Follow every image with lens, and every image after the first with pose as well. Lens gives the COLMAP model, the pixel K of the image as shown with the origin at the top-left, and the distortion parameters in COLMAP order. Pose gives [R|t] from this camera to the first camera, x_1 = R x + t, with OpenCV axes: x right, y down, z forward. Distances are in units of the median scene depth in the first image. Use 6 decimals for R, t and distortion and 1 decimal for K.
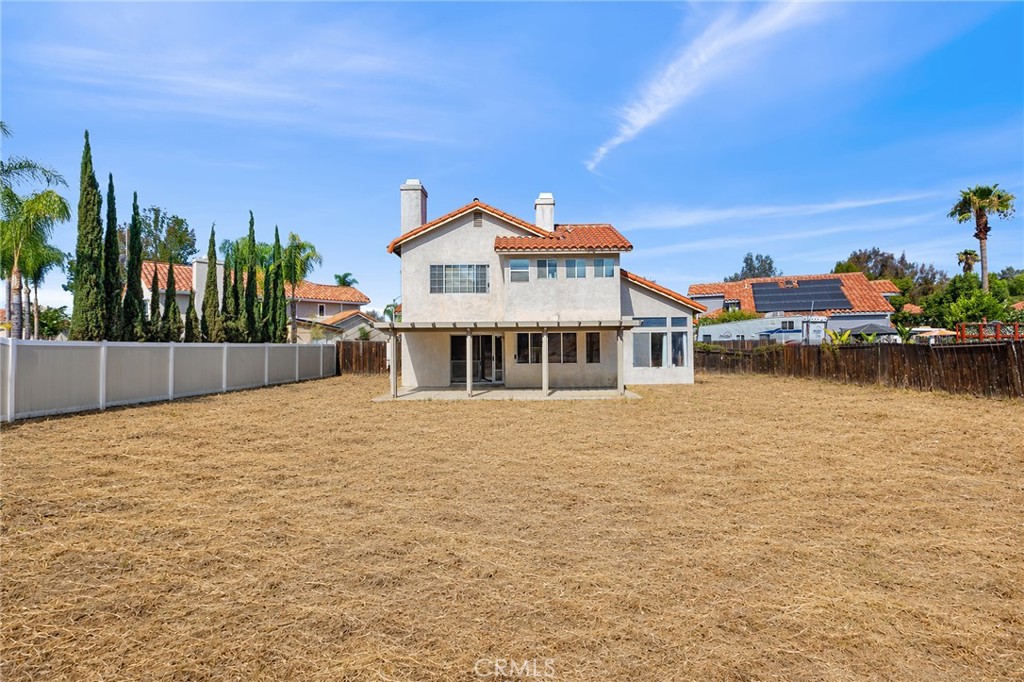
lens RADIAL K [[463.9, 0, 509.7], [0, 463.9, 337.9], [0, 0, 1]] dist [0.006333, -0.001847]
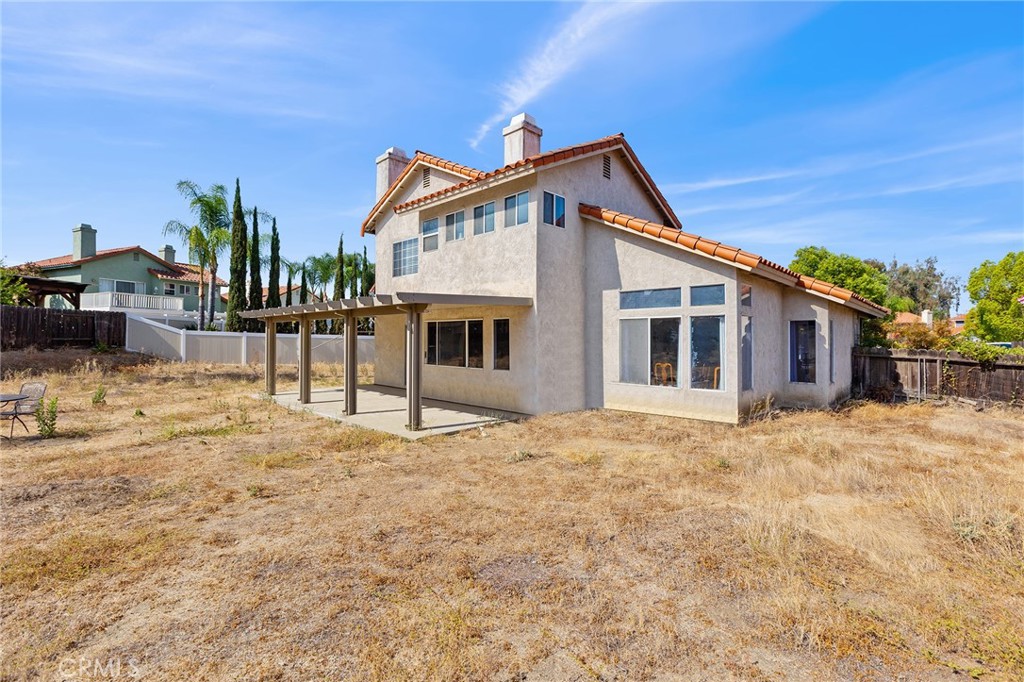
lens RADIAL K [[463.9, 0, 511.9], [0, 463.9, 338.6], [0, 0, 1]] dist [0.006333, -0.001847]
pose [[0.706927, 0.010835, -0.707204, 0.586851], [-0.008518, 0.999941, 0.006806, 0.008753], [0.707235, 0.001212, 0.706977, 0.551318]]
